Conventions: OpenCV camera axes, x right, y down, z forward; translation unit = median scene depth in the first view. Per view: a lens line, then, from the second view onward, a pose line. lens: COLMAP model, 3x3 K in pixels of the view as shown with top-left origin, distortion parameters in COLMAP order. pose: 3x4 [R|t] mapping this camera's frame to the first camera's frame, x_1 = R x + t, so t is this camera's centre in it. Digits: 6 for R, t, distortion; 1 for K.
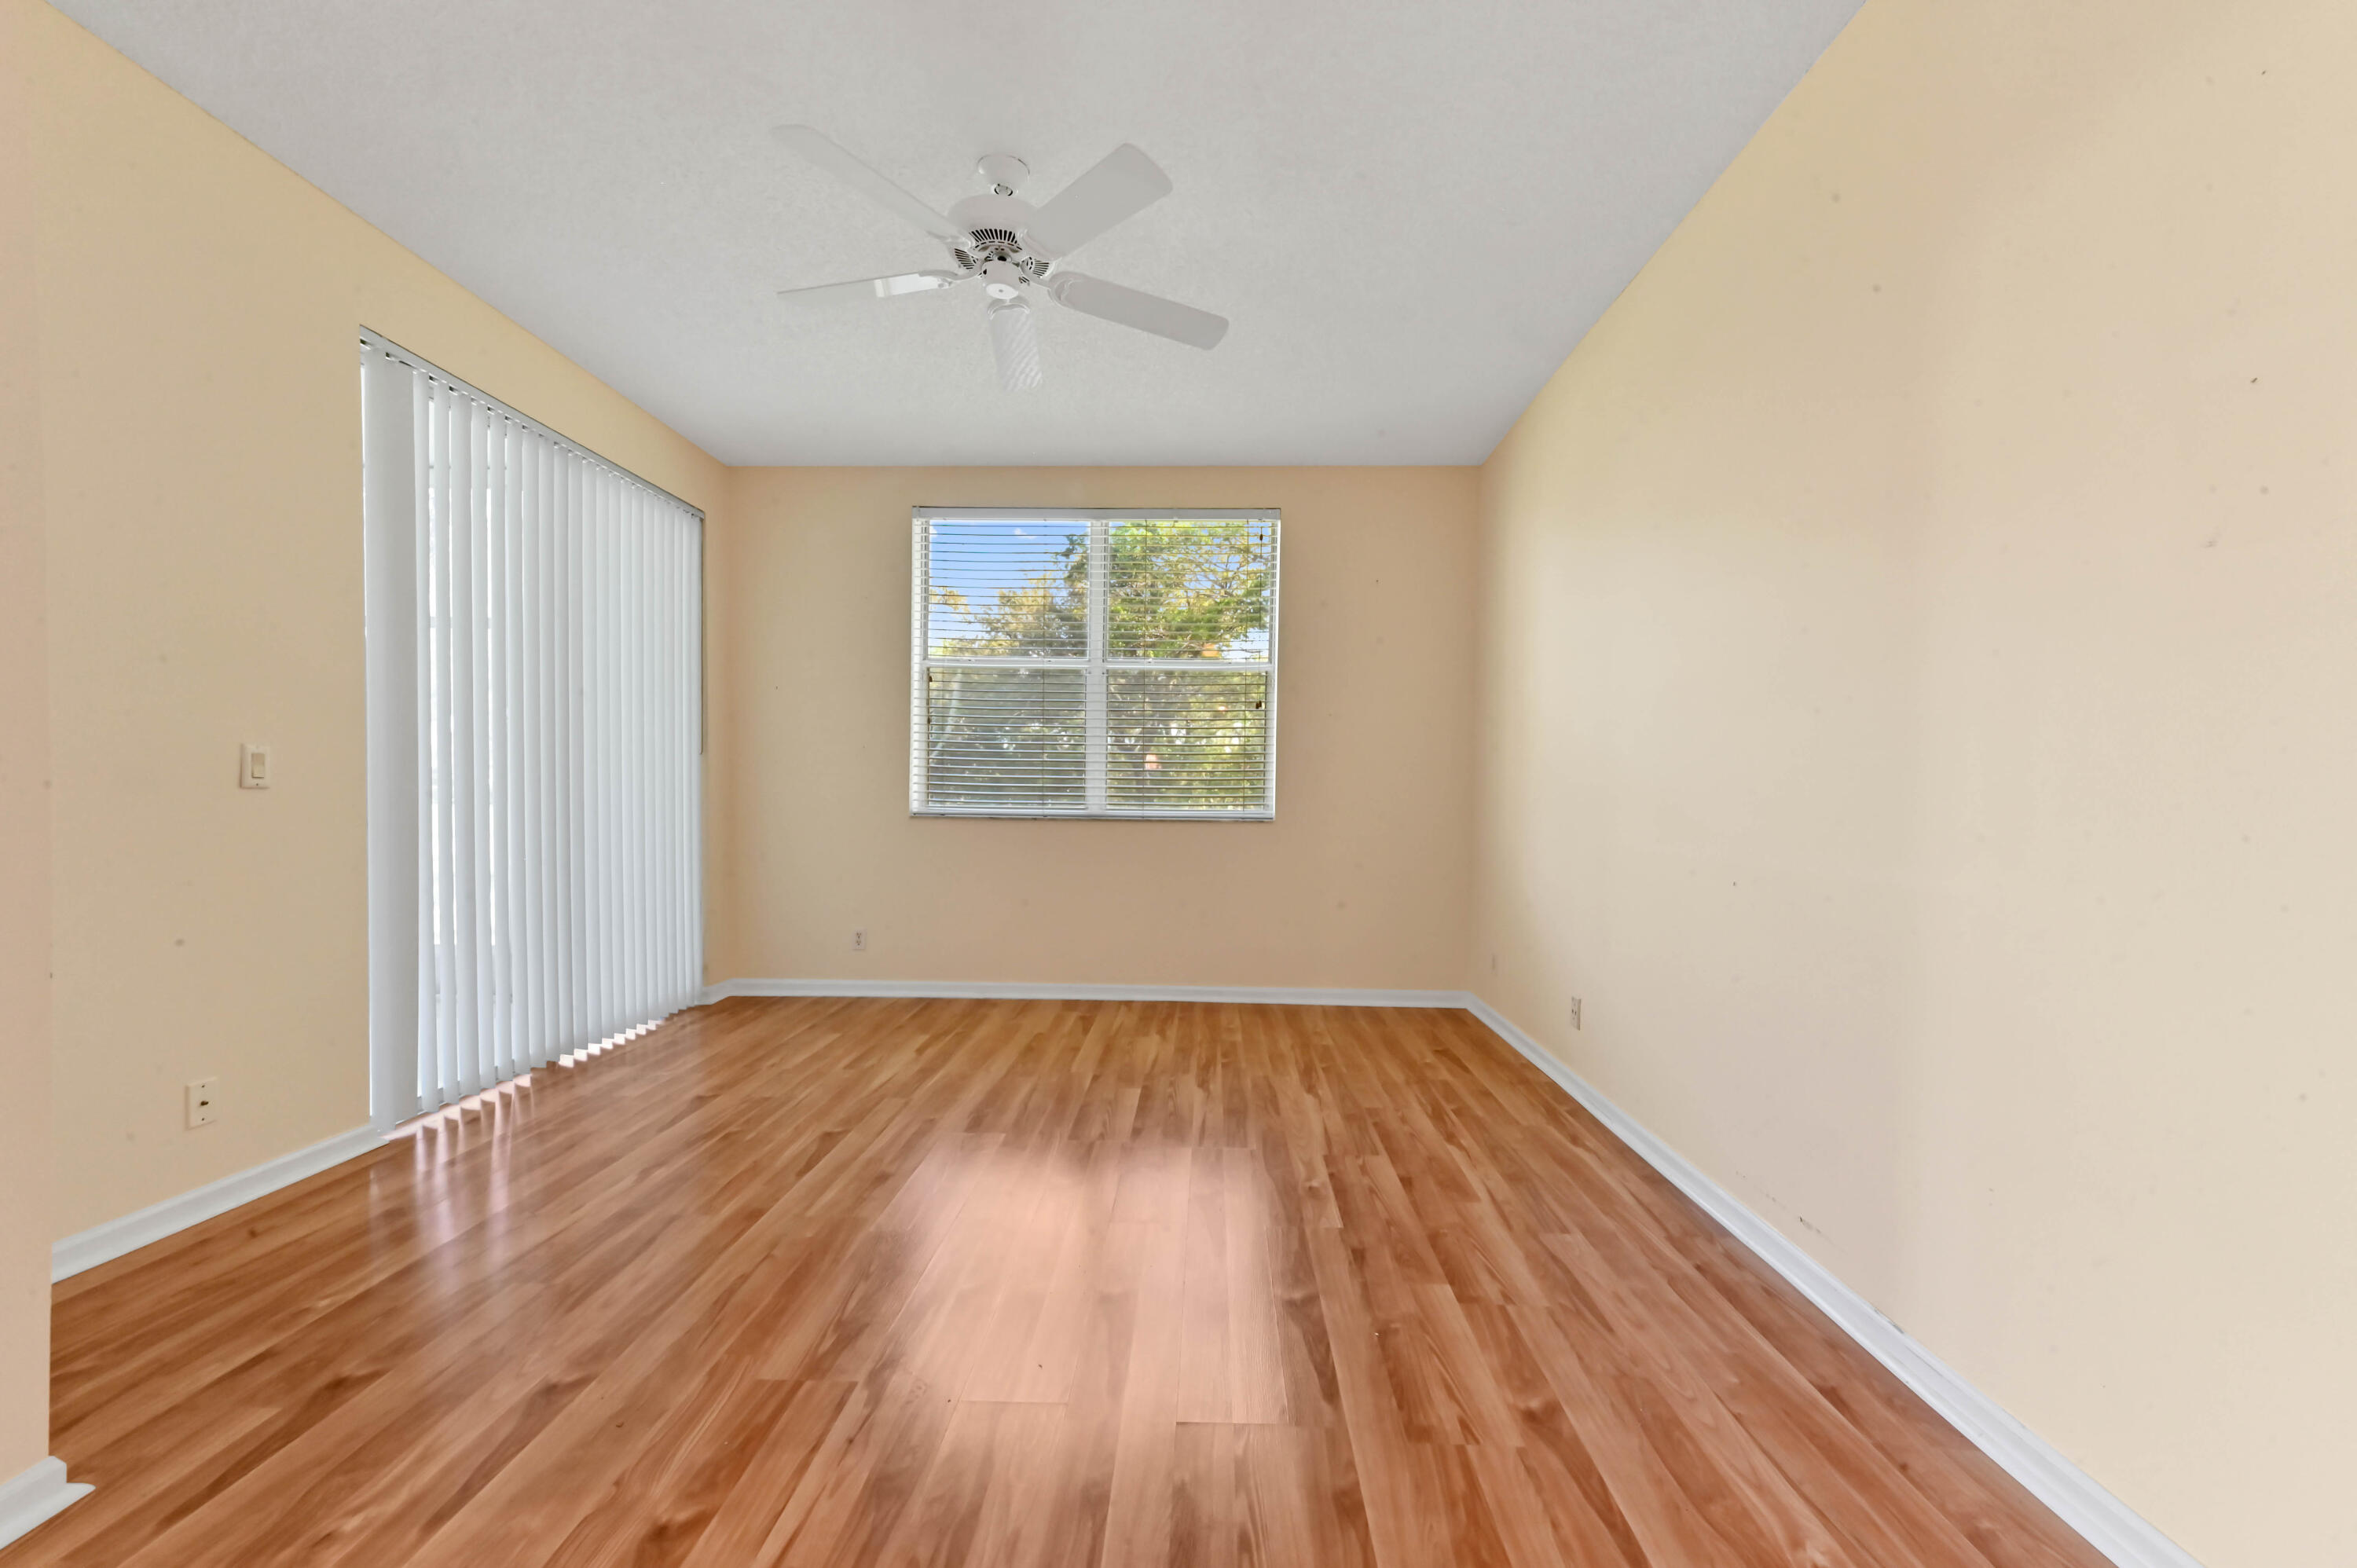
lens RADIAL K [[935.3, 0, 1157.5], [0, 935.3, 793.6], [0, 0, 1]] dist [0.017186, 0.000402]
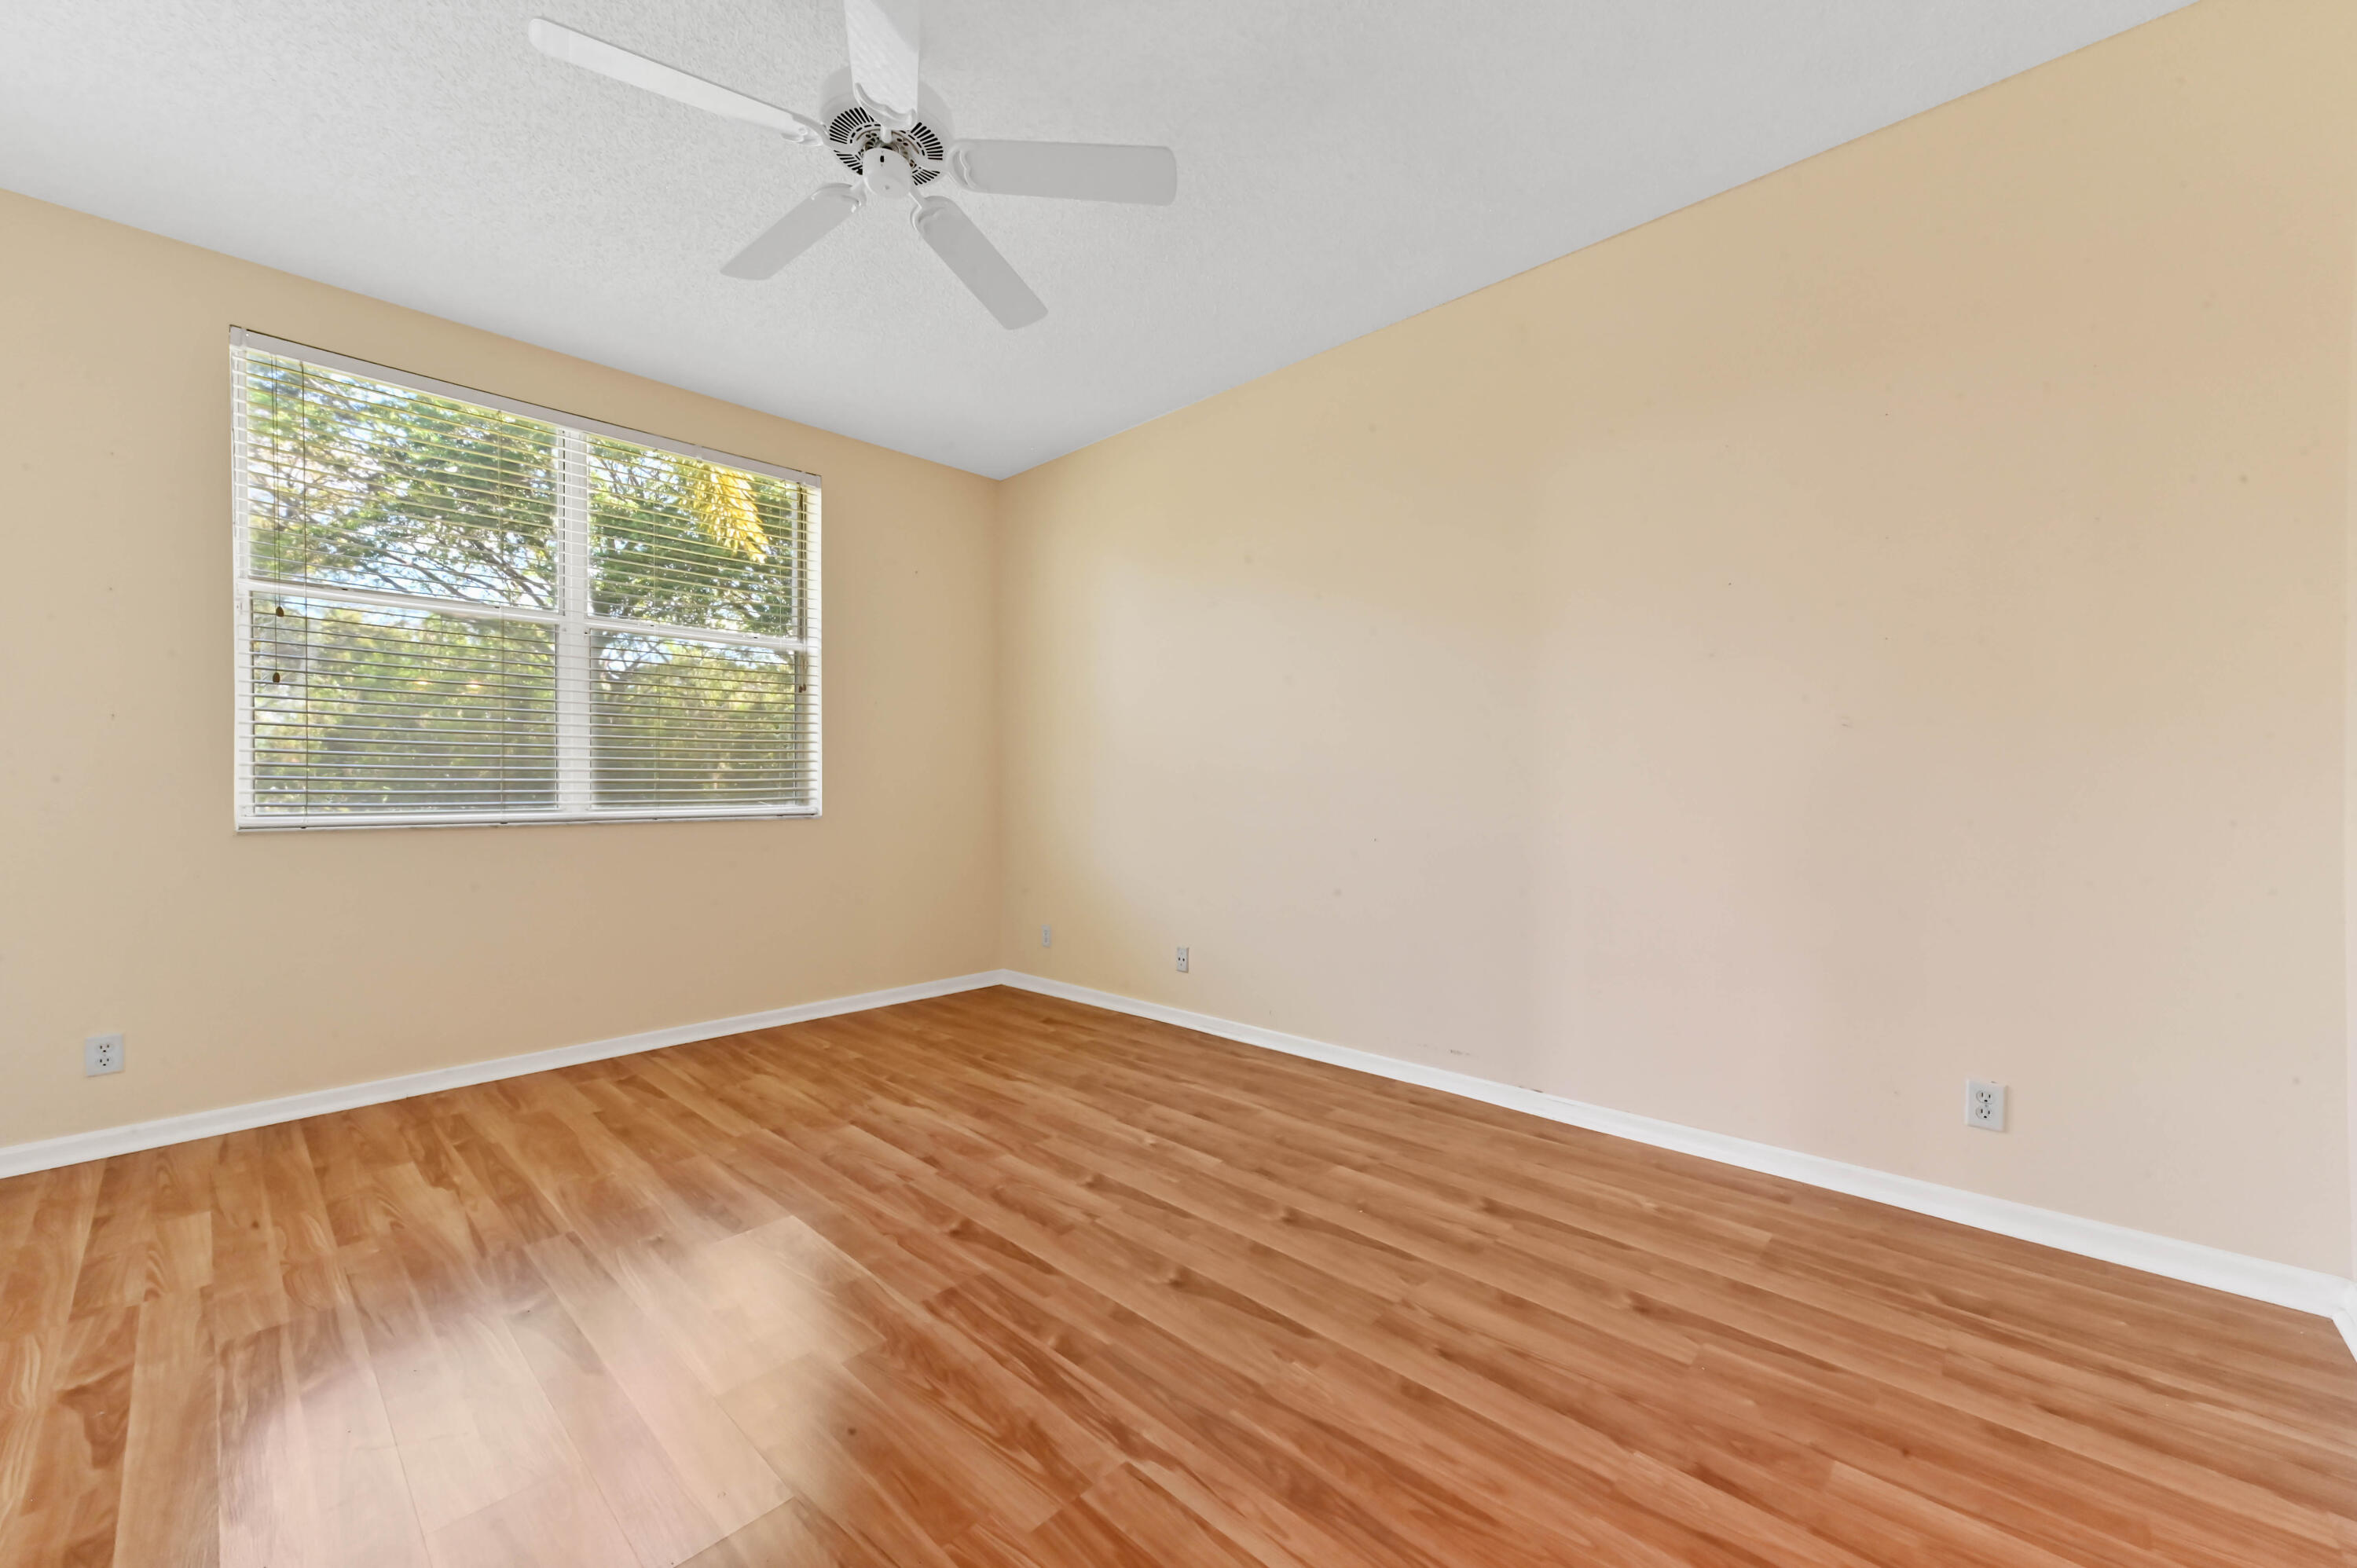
lens RADIAL K [[935.3, 0, 1174.7], [0, 935.3, 771.0], [0, 0, 1]] dist [0.017186, 0.000402]
pose [[0.658195, -0.000408, 0.752847, -0.459578], [0.015636, 0.999792, -0.013128, 0.003045], [-0.752685, 0.020412, 0.658065, 0.190300]]
